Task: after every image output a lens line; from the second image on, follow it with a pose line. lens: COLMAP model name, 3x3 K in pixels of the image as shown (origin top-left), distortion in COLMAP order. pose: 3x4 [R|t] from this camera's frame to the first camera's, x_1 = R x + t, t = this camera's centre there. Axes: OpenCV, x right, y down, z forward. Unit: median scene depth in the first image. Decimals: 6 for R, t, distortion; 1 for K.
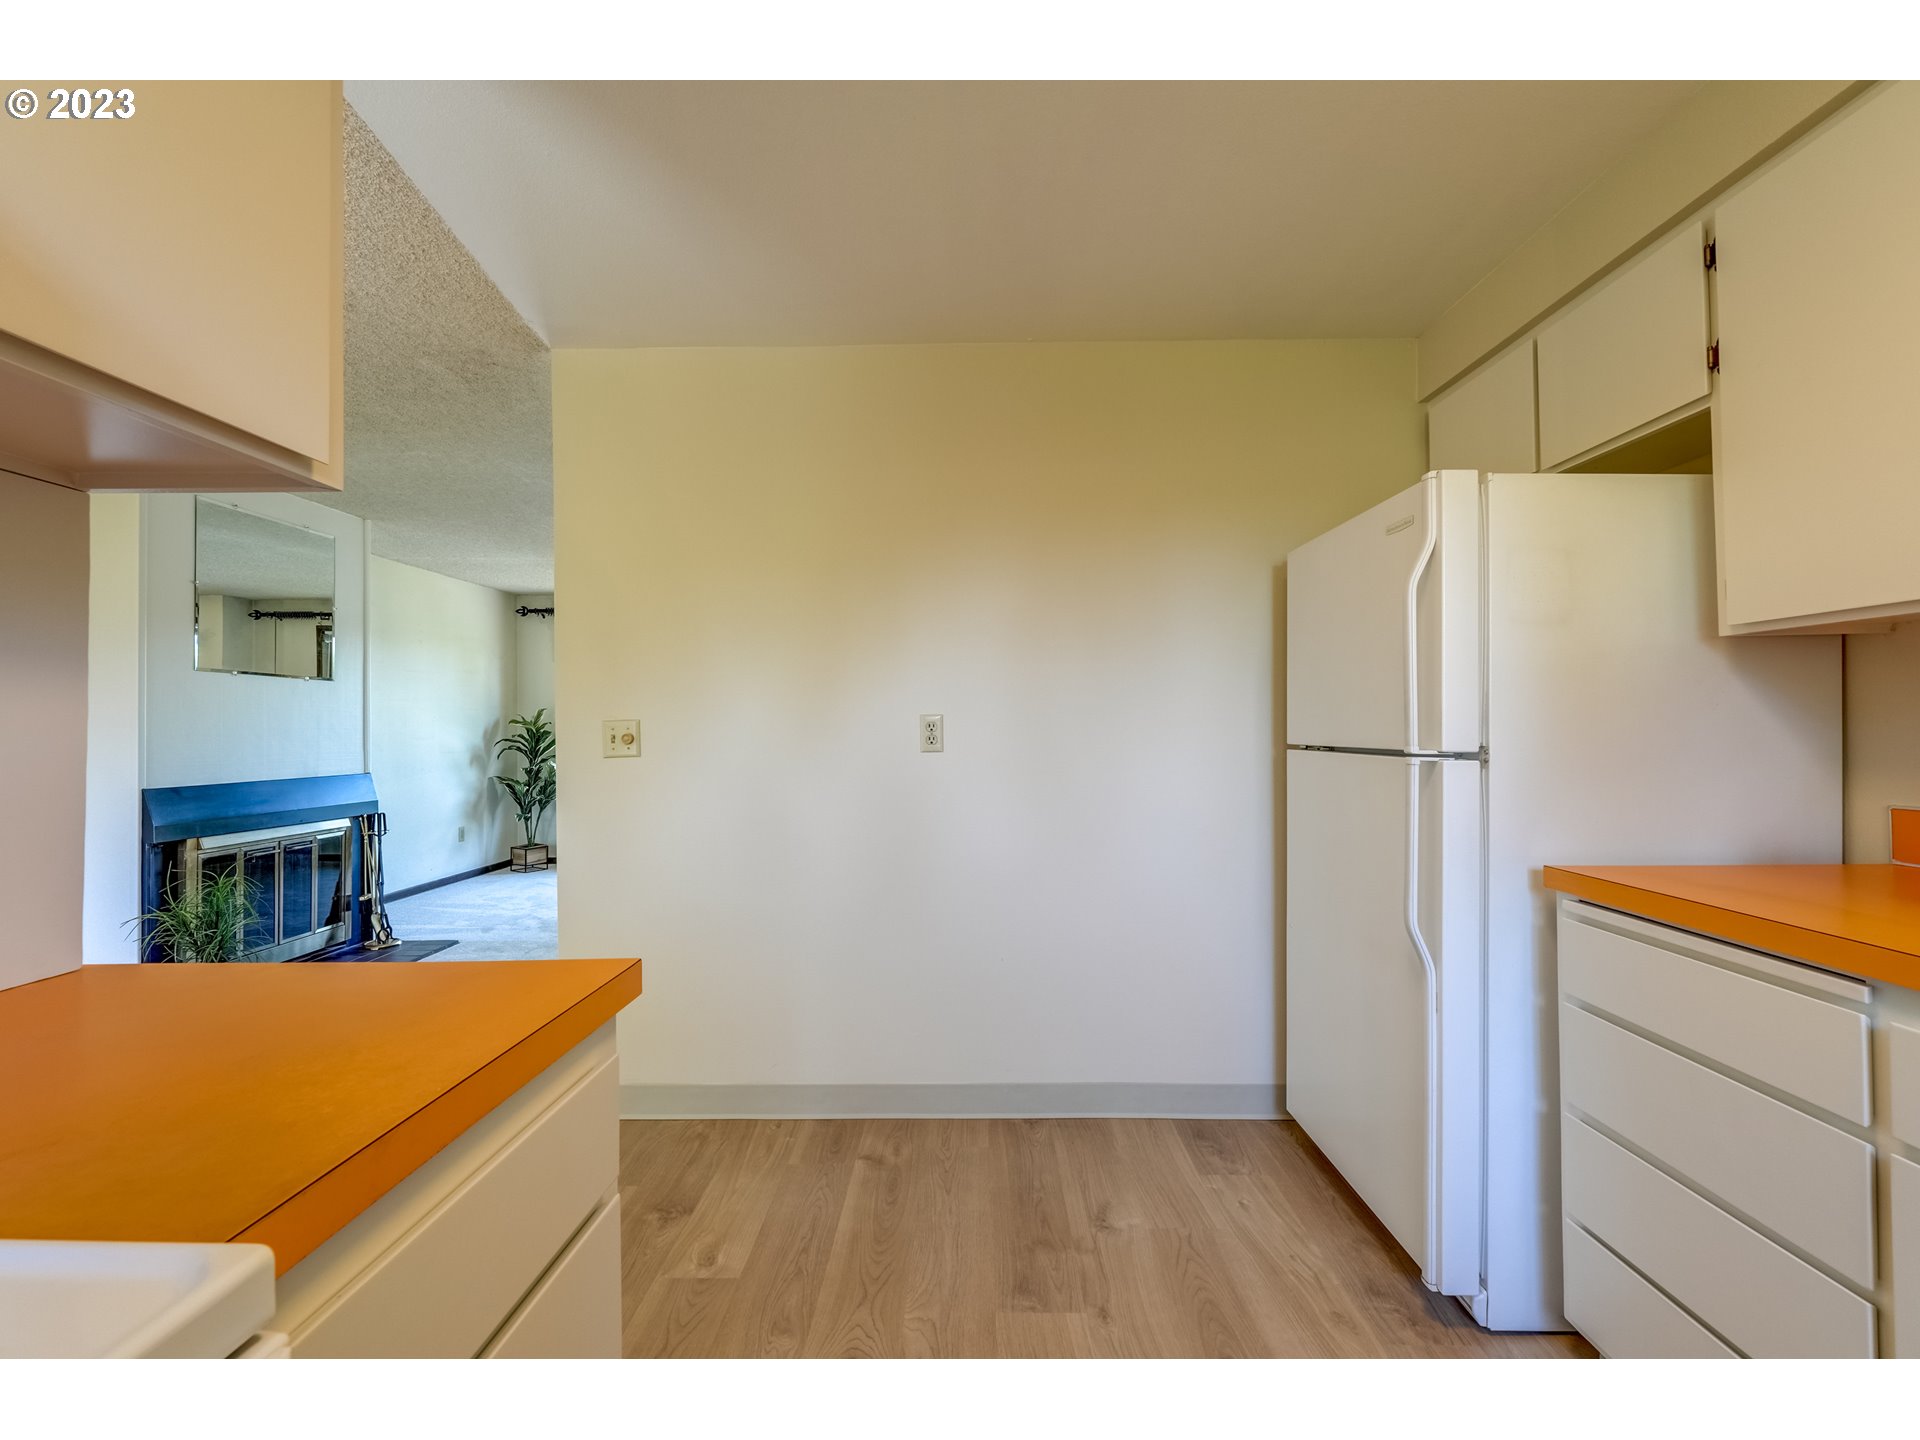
lens RADIAL K [[824.7, 0, 963.5], [0, 824.7, 720.3], [0, 0, 1]] dist [-0.007729, -0.000710]
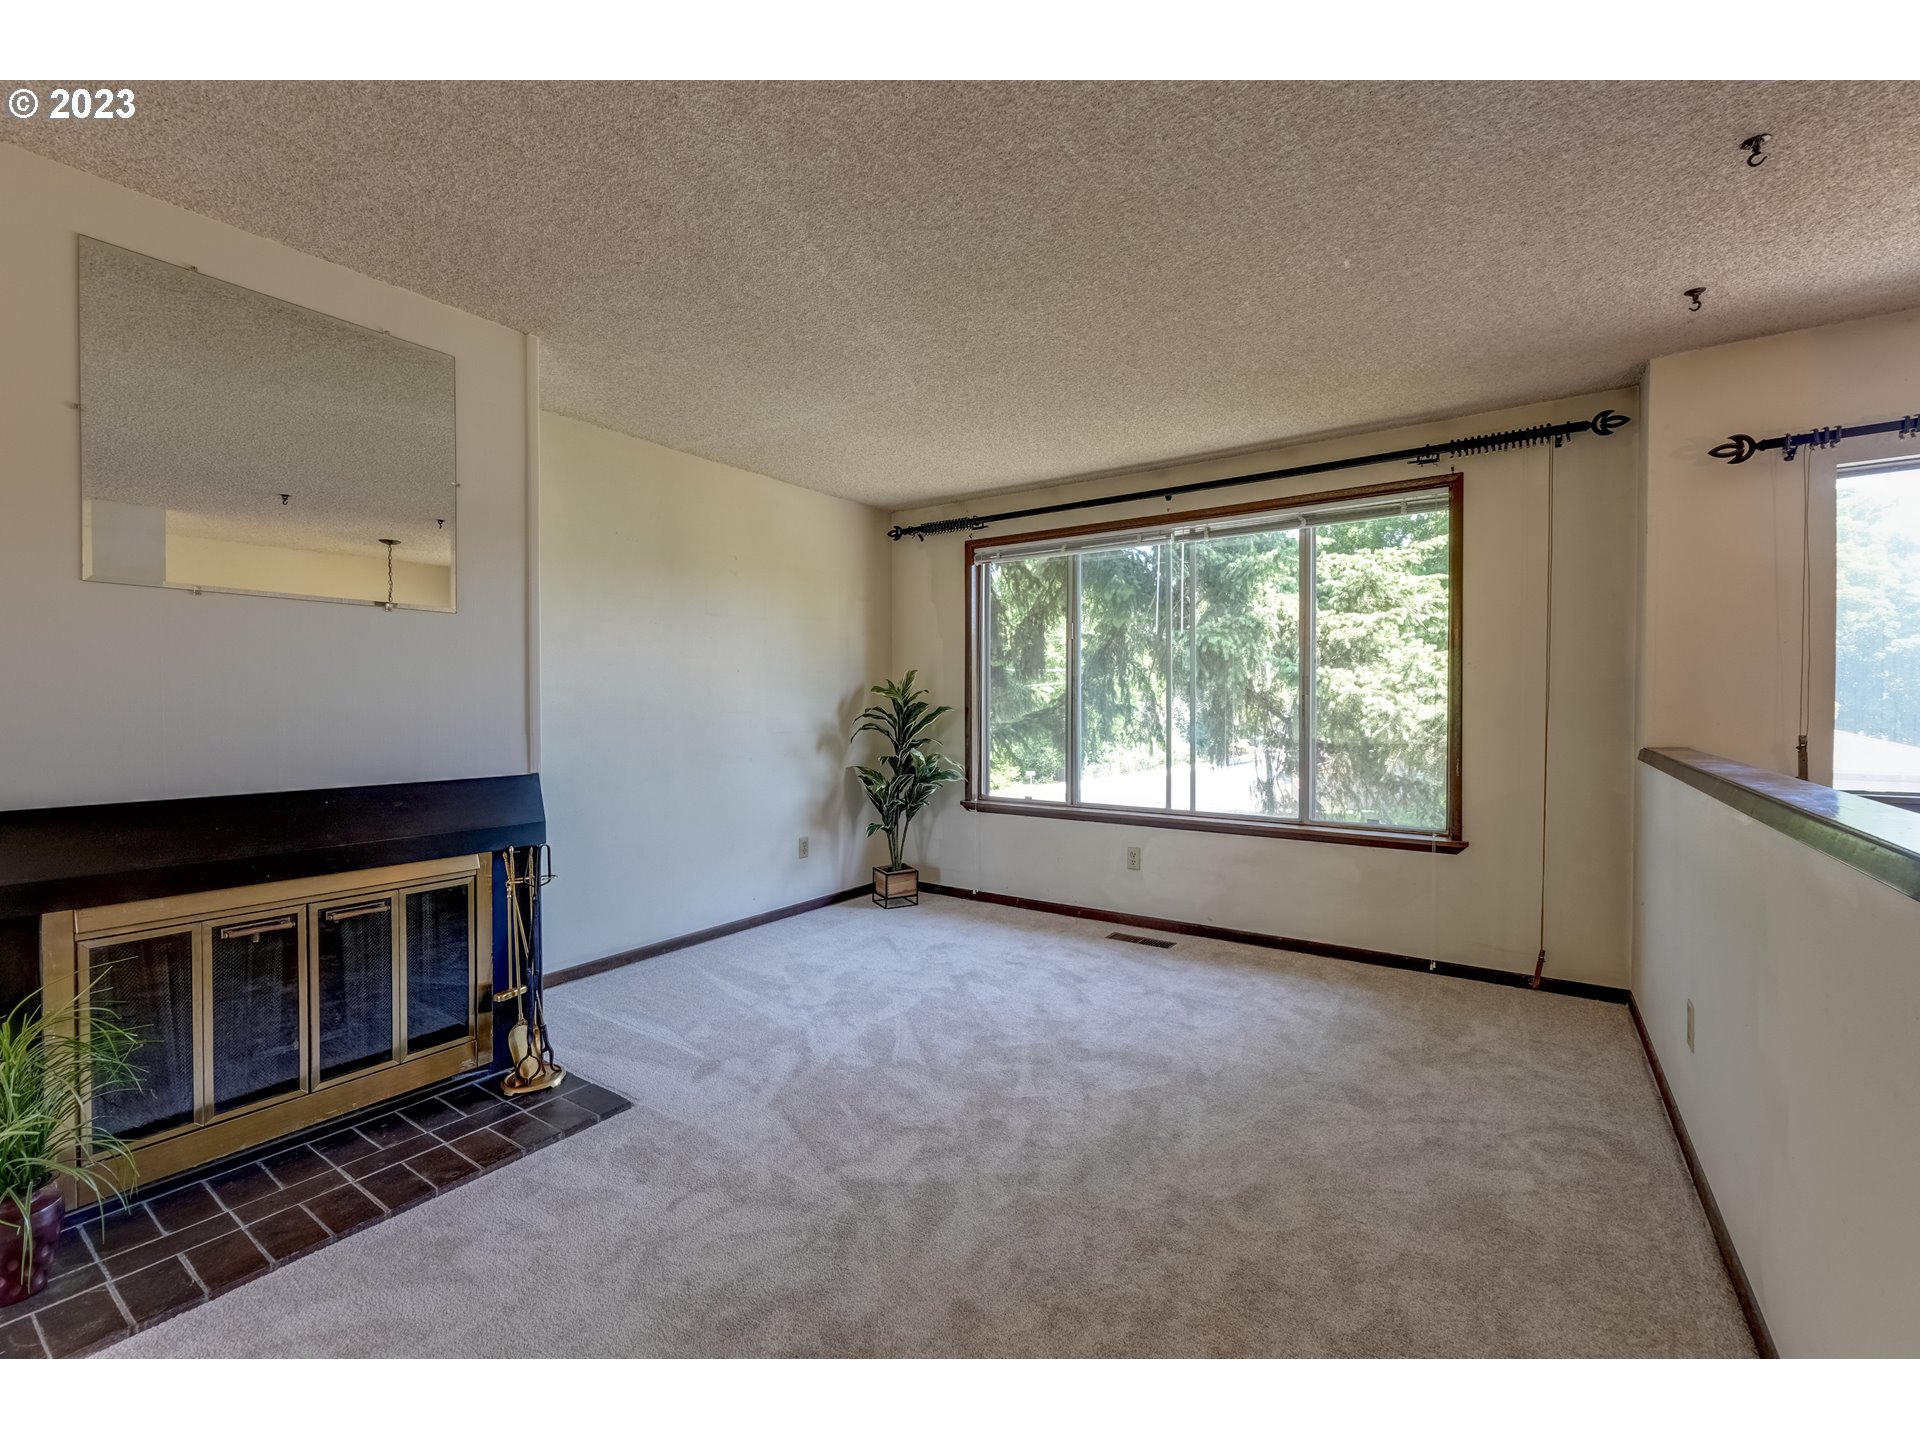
lens RADIAL K [[814.3, 0, 961.2], [0, 814.3, 715.9], [0, 0, 1]] dist [0.001038, 0.000135]
pose [[0.834922, 0.014729, -0.550171, -0.174757], [0.000548, 0.999619, 0.027593, 0.008156], [0.550368, -0.023340, 0.834596, 0.779281]]
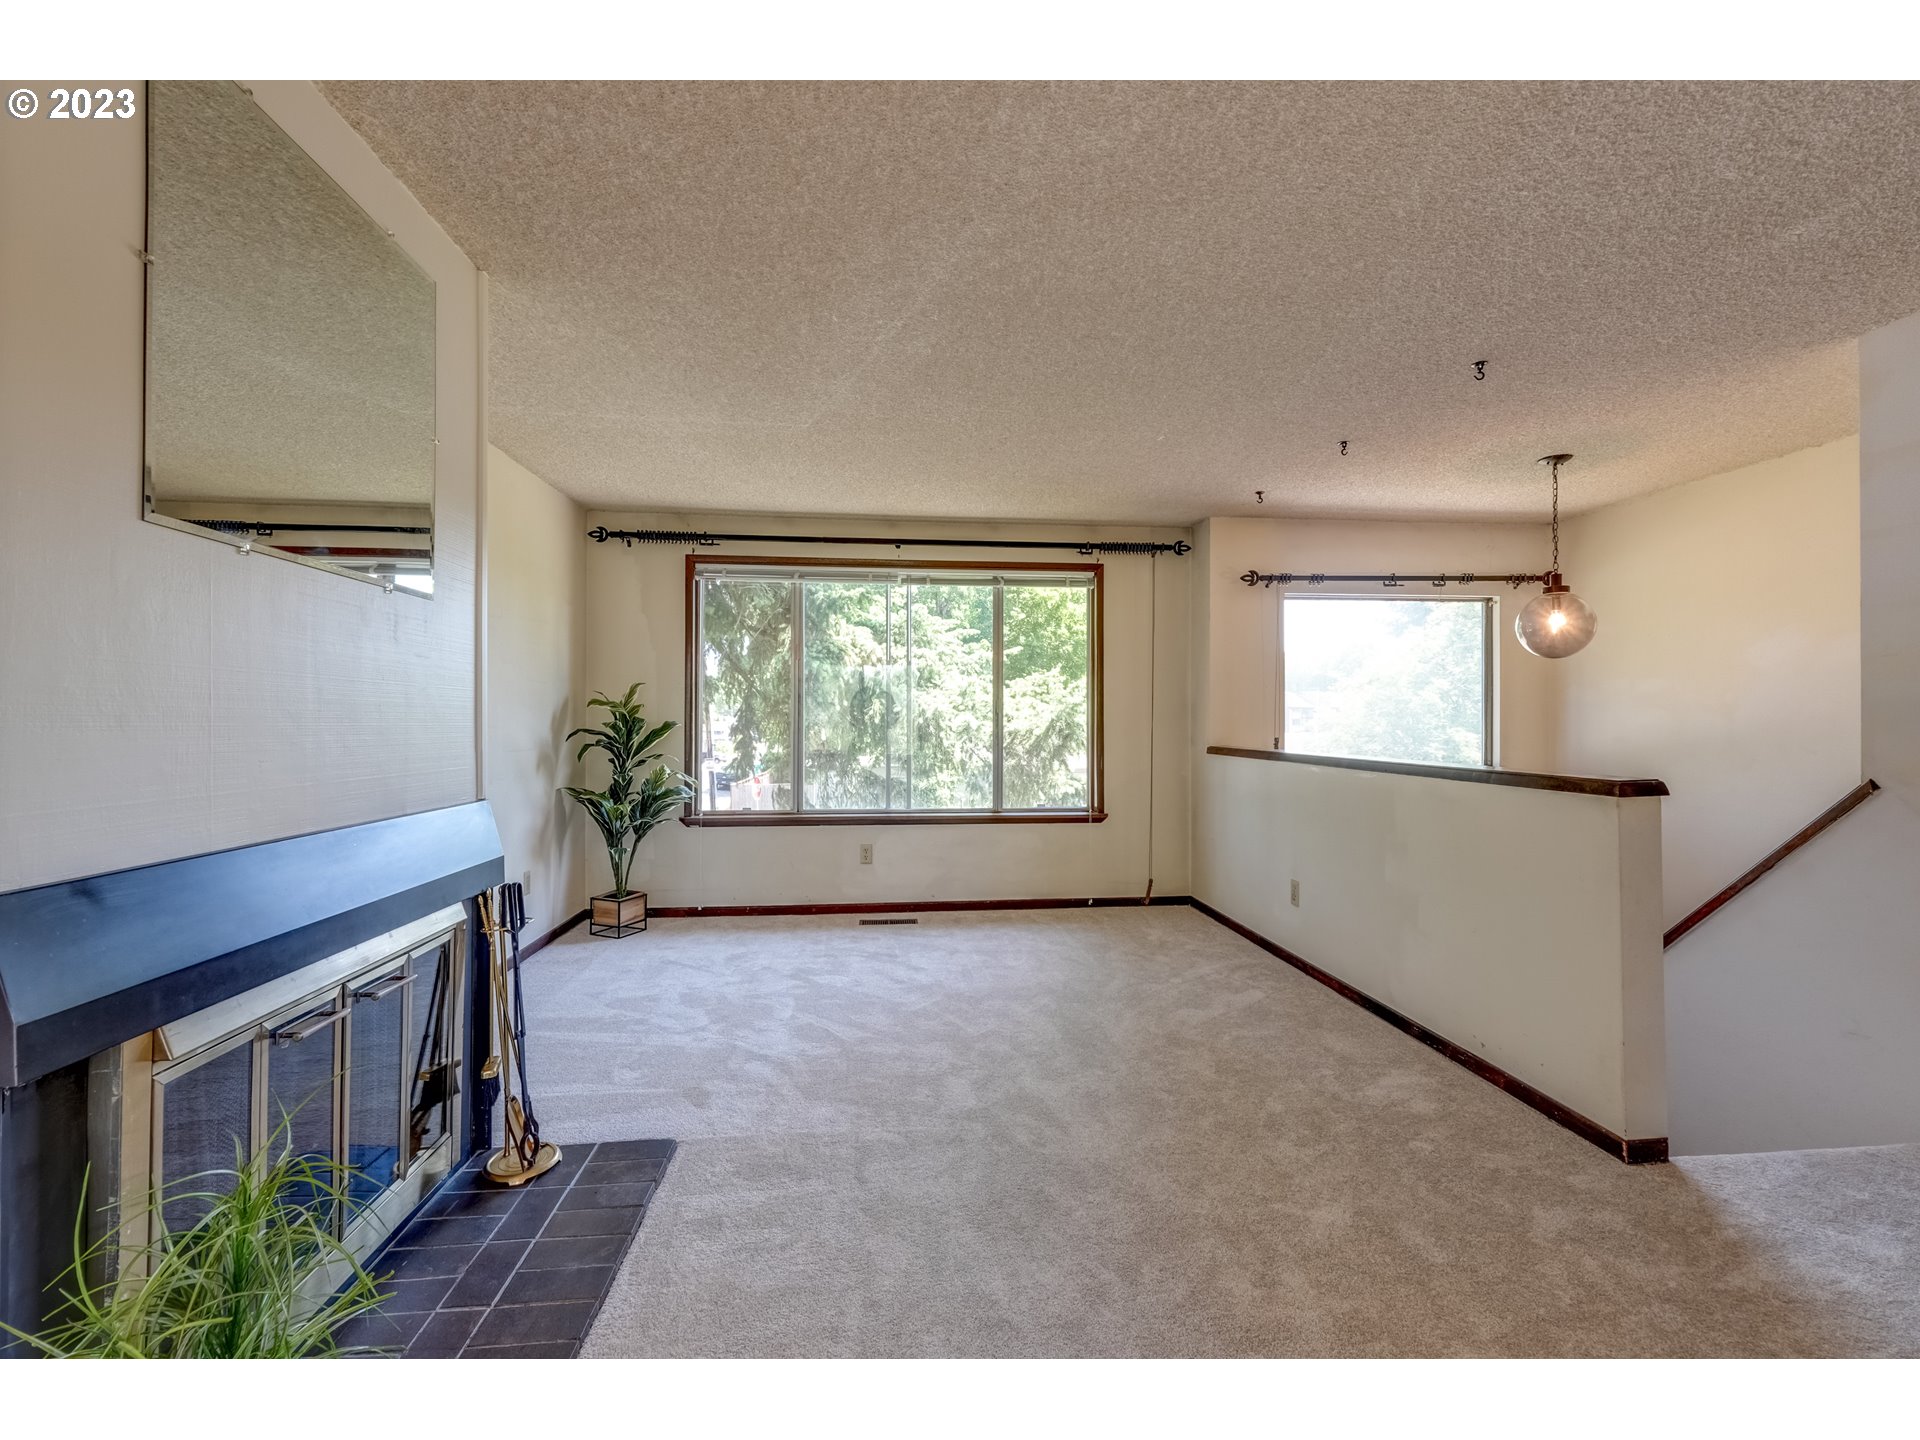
lens RADIAL K [[814.3, 0, 961.2], [0, 814.3, 715.9], [0, 0, 1]] dist [0.001038, 0.000135]
pose [[0.992572, 0.010608, 0.121191, -0.575904], [-0.010980, 0.999937, 0.002404, 0.012160], [-0.121158, -0.003717, 0.992626, 0.559185]]
